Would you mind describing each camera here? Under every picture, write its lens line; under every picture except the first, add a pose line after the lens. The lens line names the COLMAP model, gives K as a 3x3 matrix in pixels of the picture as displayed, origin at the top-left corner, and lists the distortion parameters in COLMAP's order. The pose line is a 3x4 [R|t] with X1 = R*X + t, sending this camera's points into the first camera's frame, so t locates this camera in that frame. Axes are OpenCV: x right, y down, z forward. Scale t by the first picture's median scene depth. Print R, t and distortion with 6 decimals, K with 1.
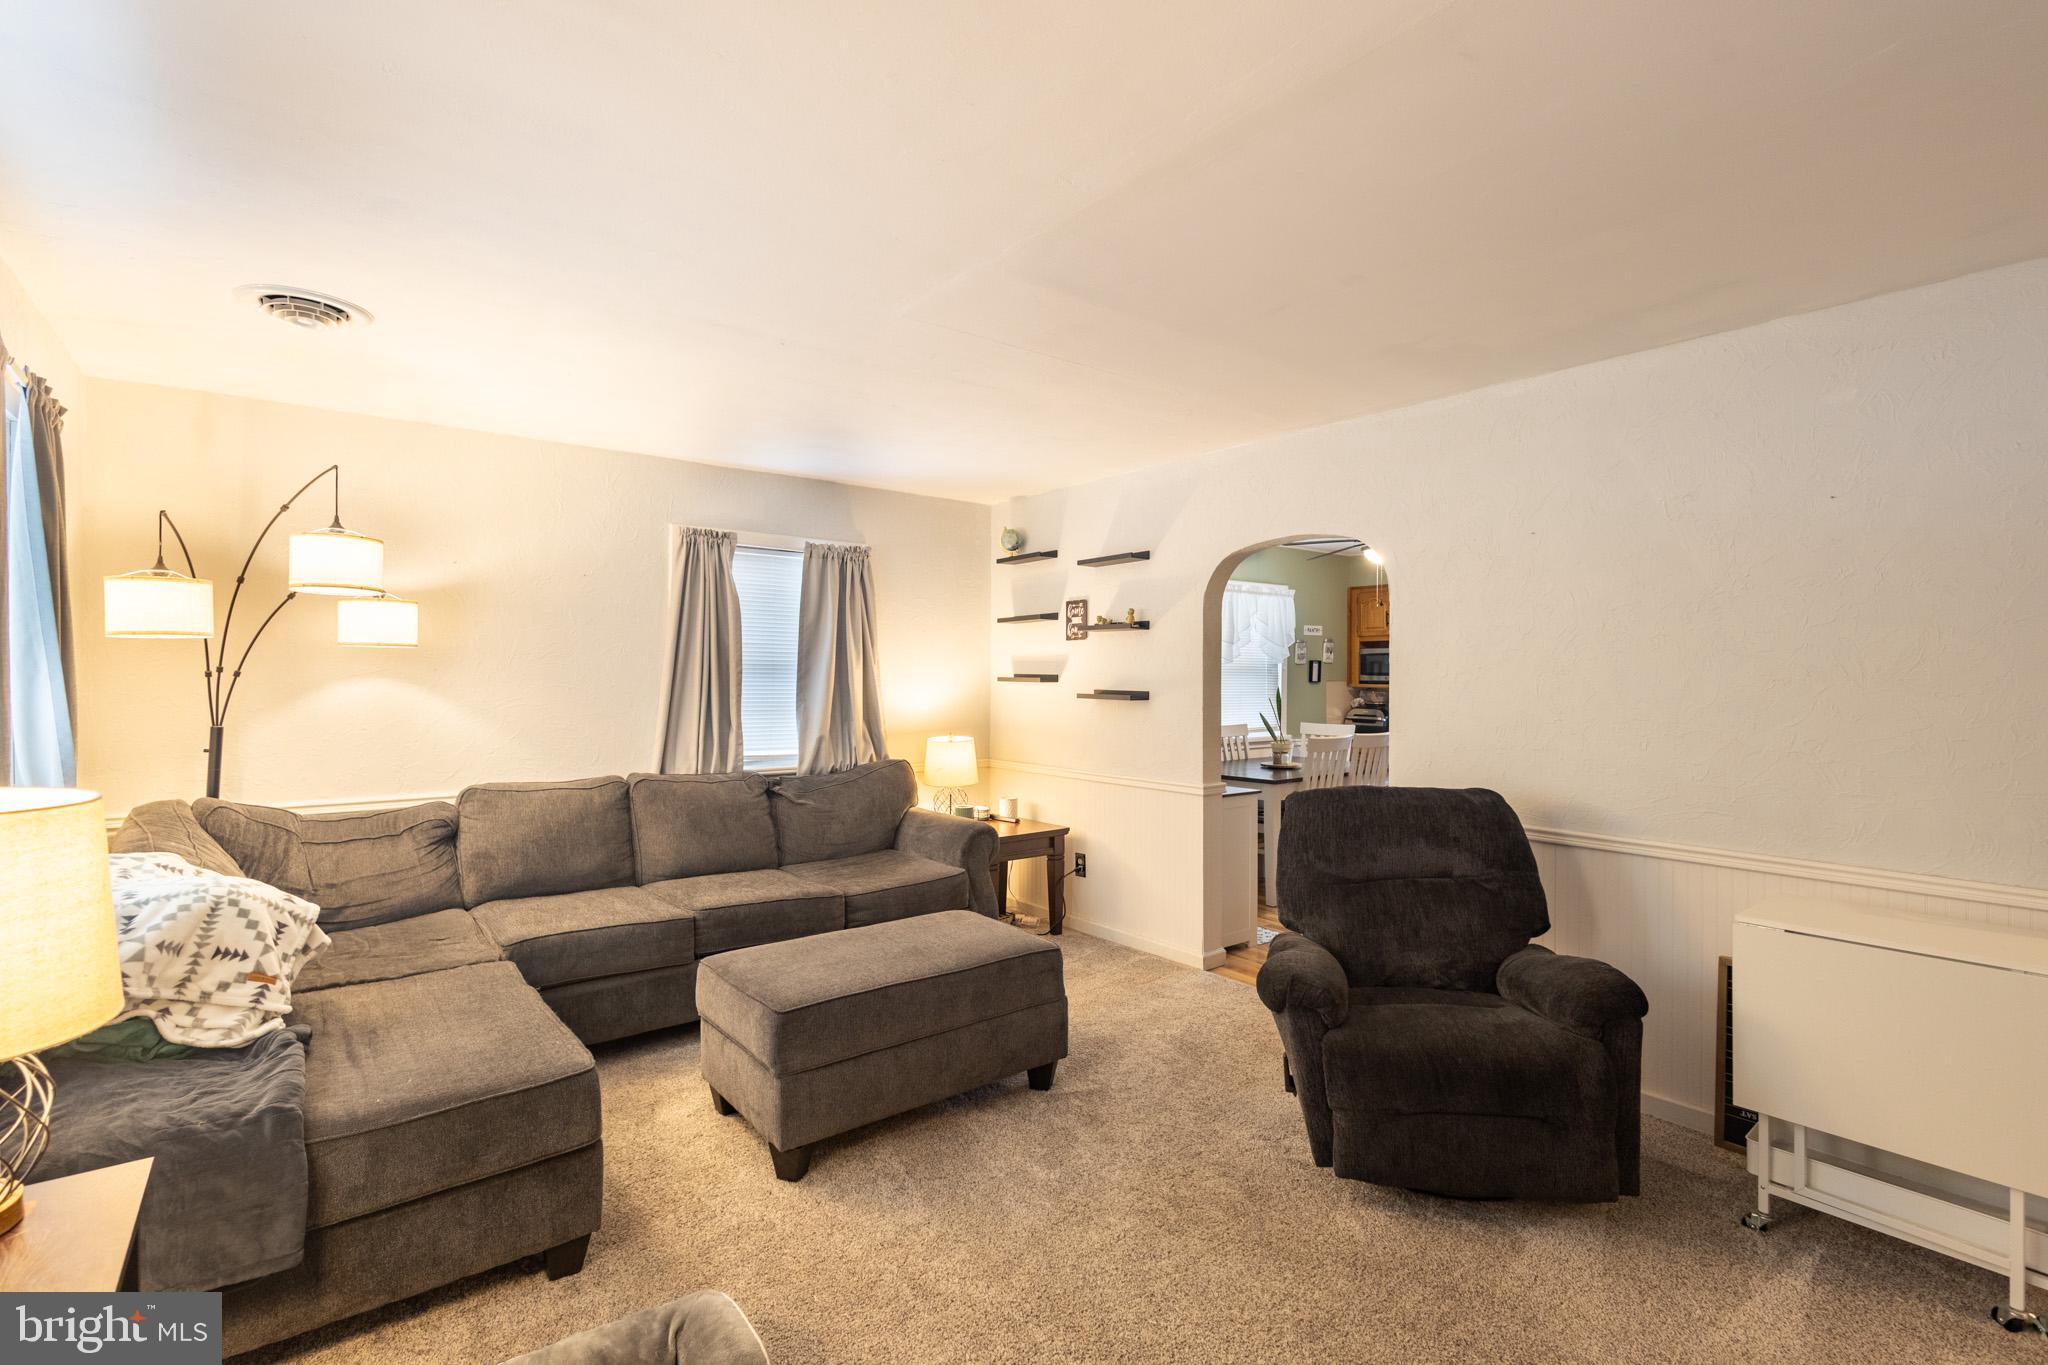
lens RADIAL K [[929.4, 0, 1013.9], [0, 929.4, 679.7], [0, 0, 1]] dist [0.001352, -0.000038]
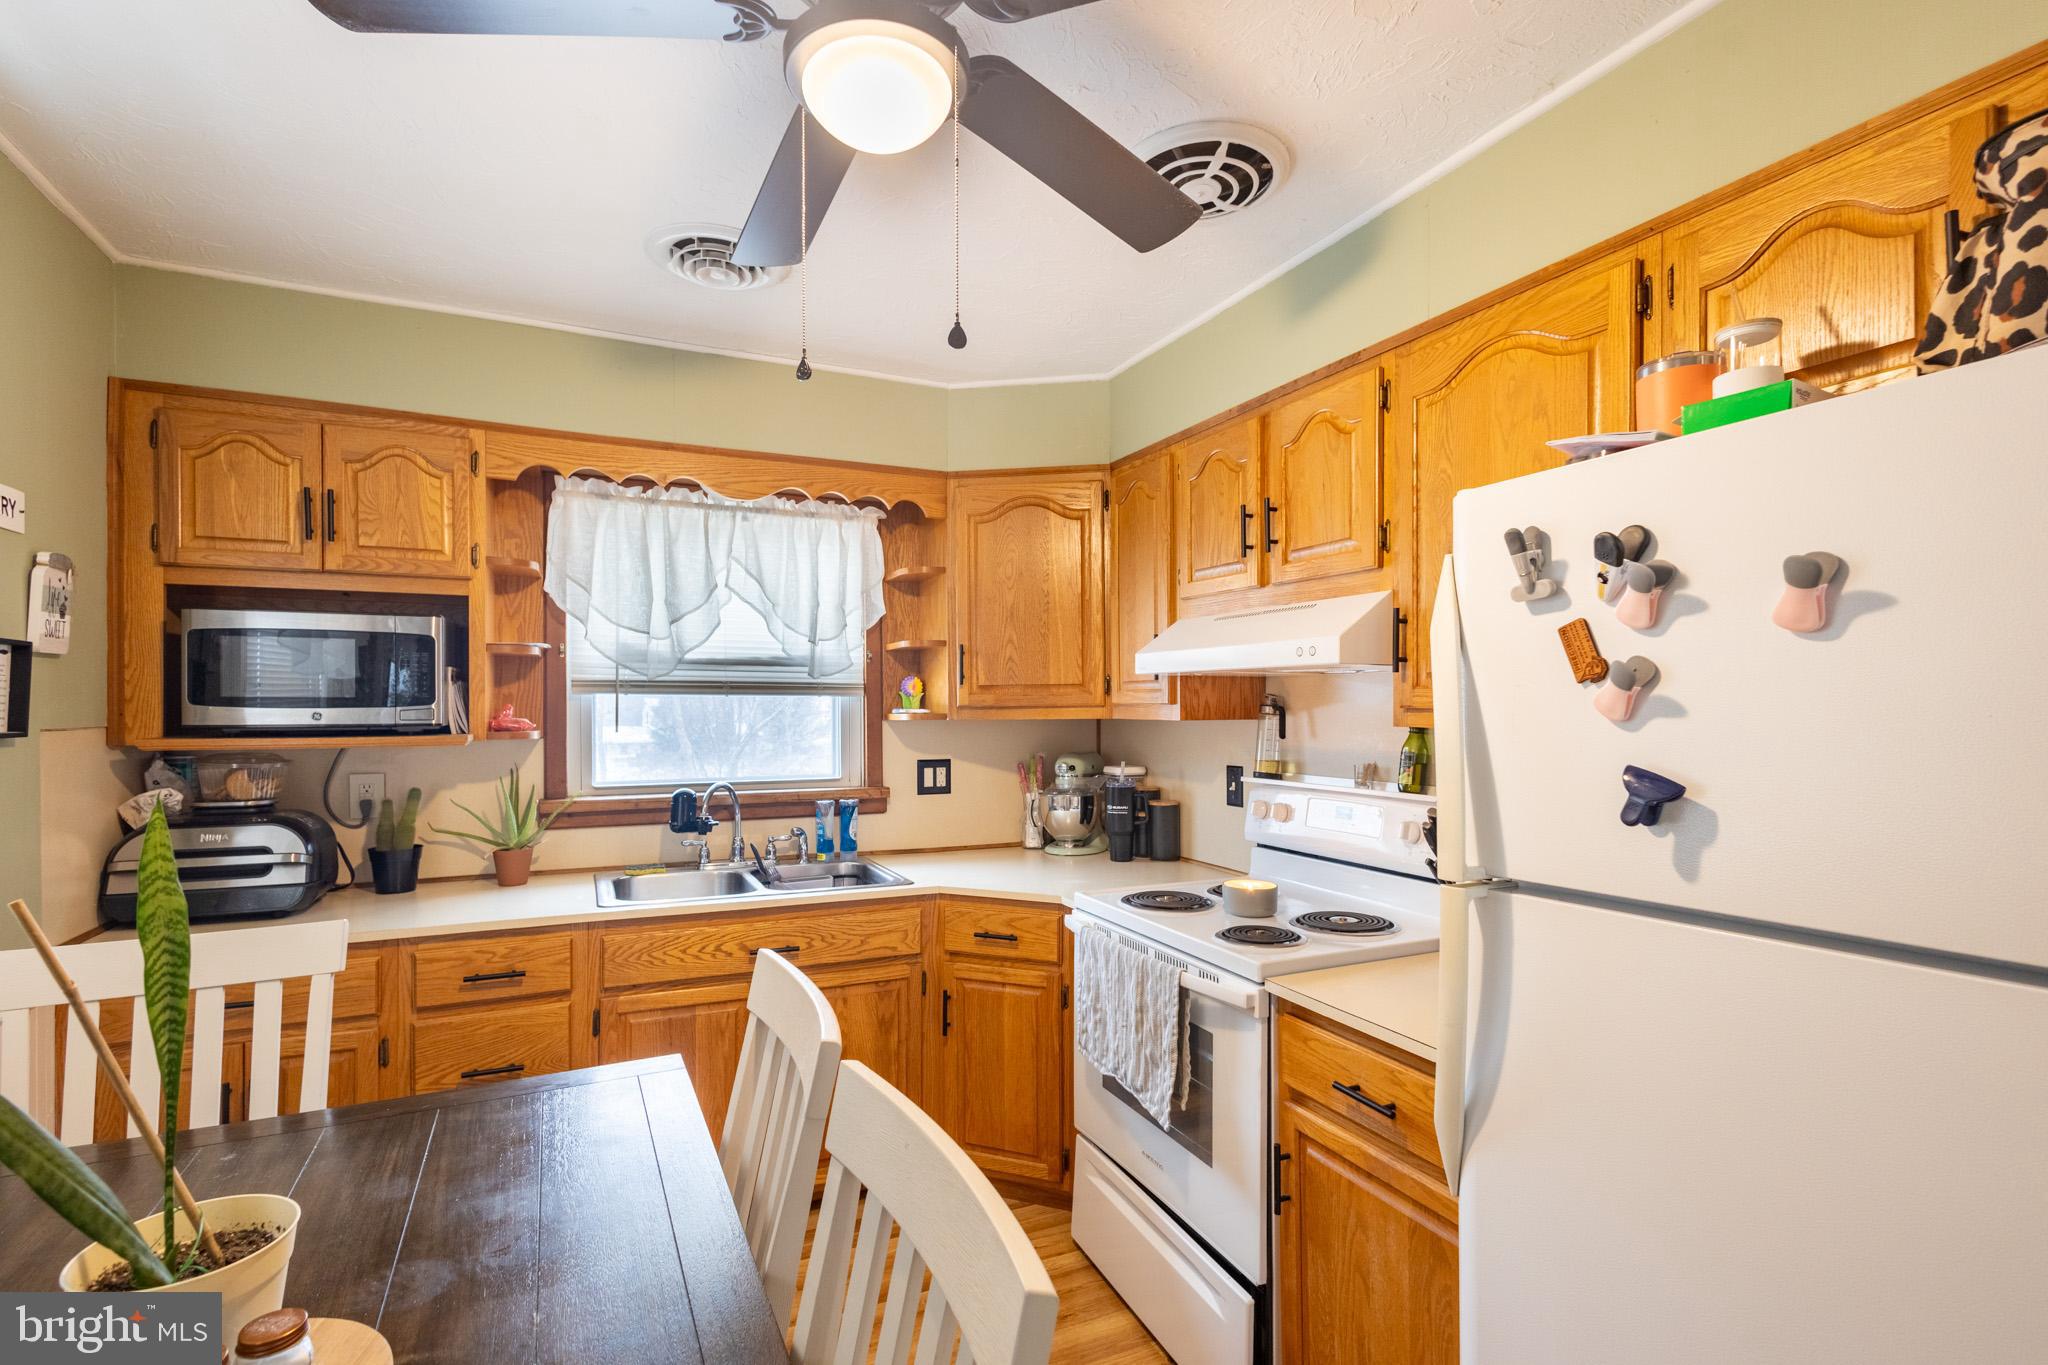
lens RADIAL K [[948.2, 0, 1022.1], [0, 948.2, 708.5], [0, 0, 1]] dist [0.001749, -0.000009]
pose [[0.225715, -0.004564, 0.974183, 0.158711], [0.001019, 0.999990, 0.004449, -0.005313], [-0.974193, -0.000011, 0.225718, 0.707108]]
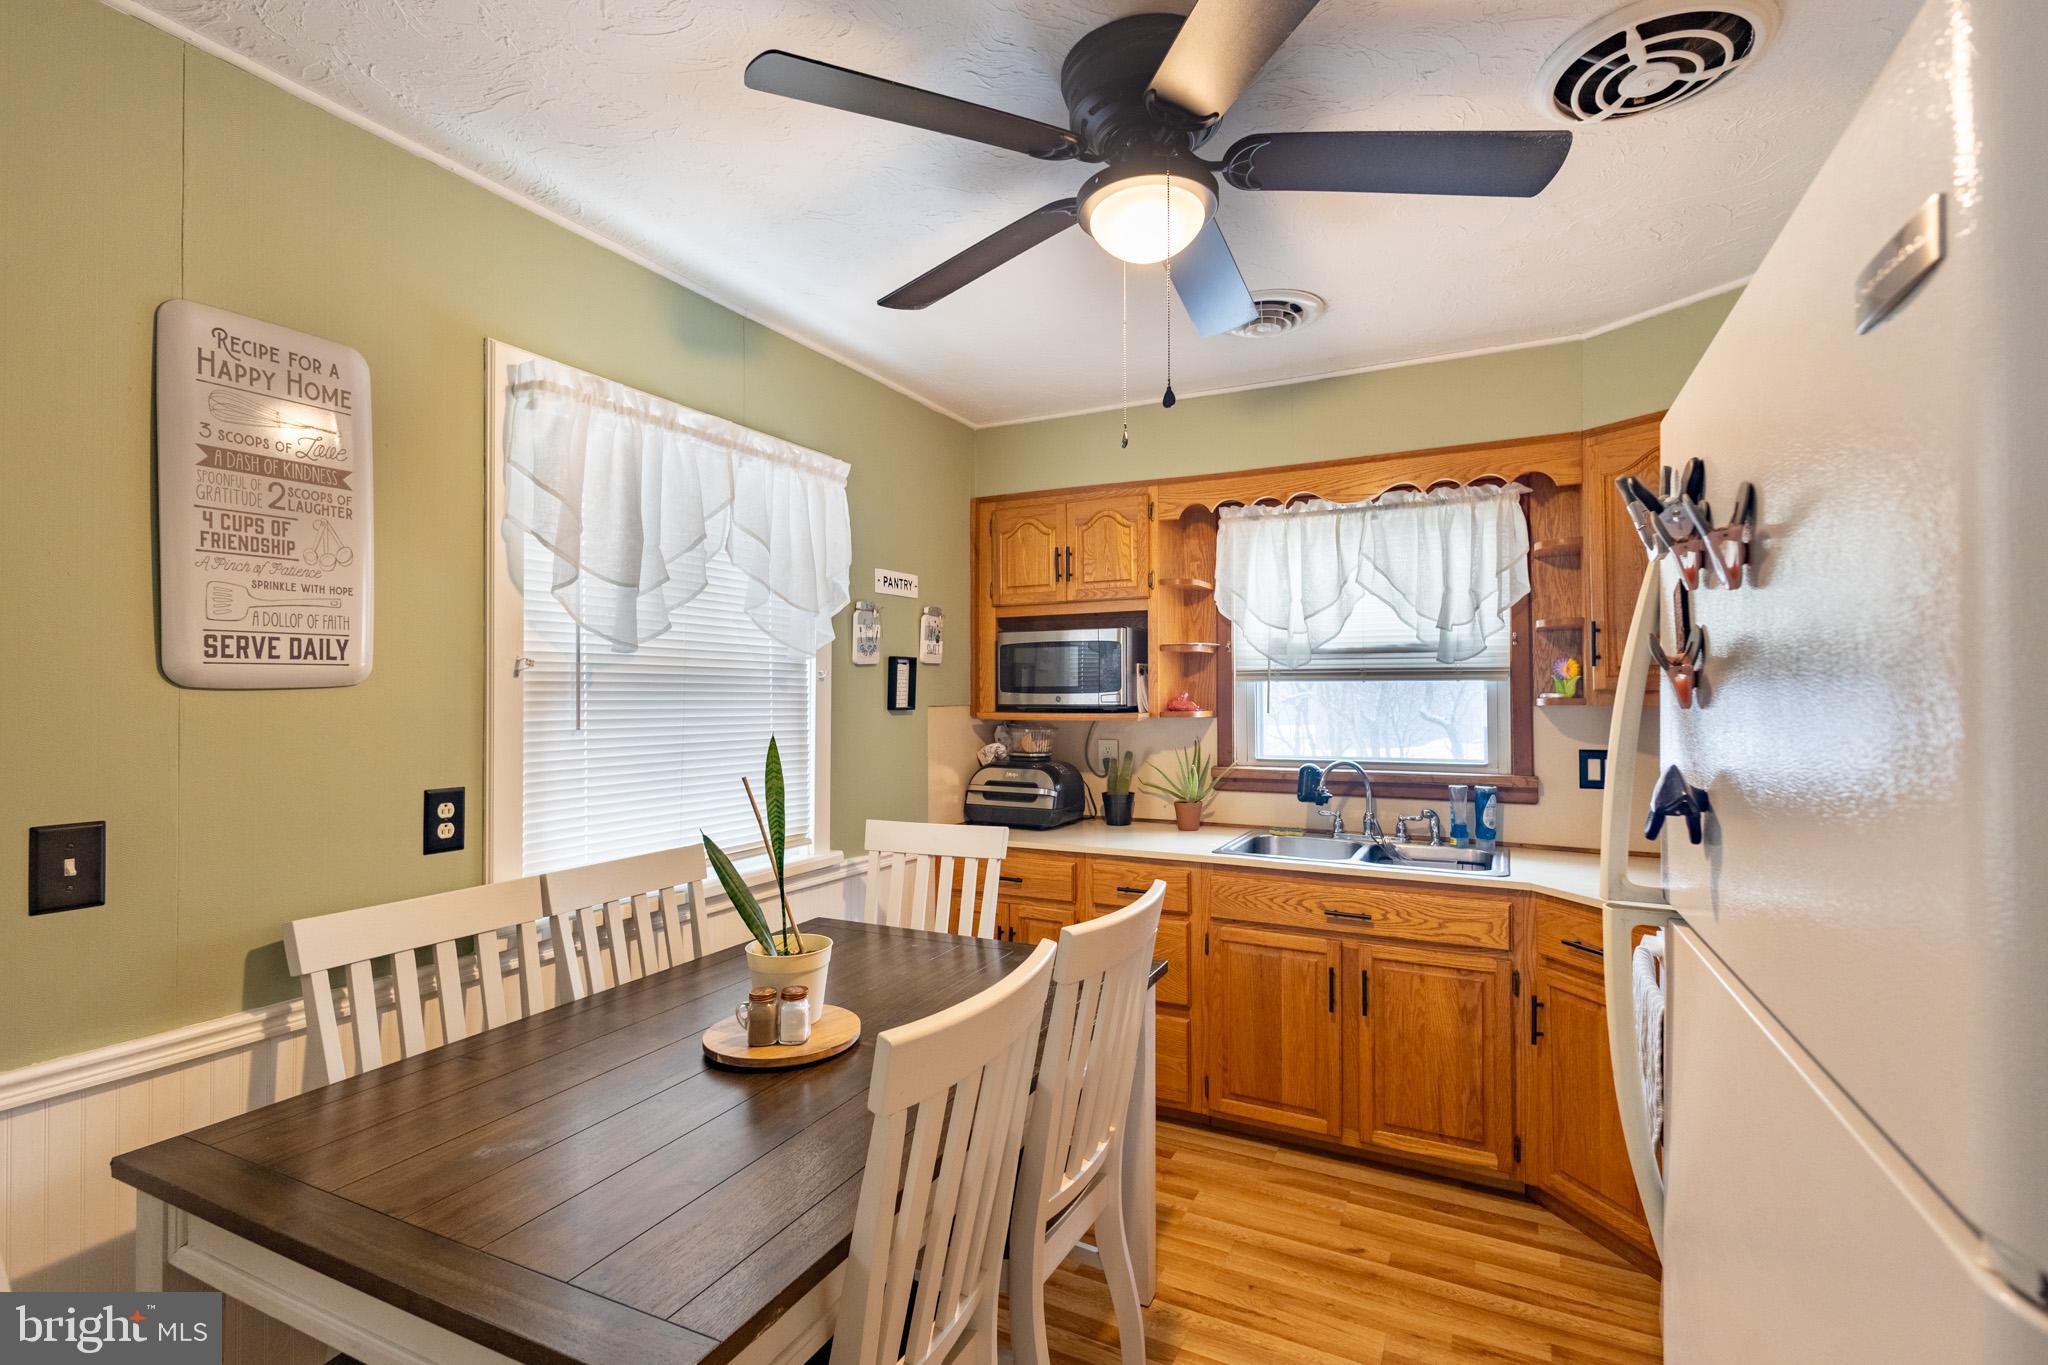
lens RADIAL K [[929.4, 0, 1013.9], [0, 929.4, 679.7], [0, 0, 1]] dist [0.001352, -0.000038]
pose [[0.906082, 0.000922, 0.423101, 0.193919], [0.005561, 0.999885, -0.014086, -0.004798], [-0.423065, 0.015116, 0.905973, 0.603479]]
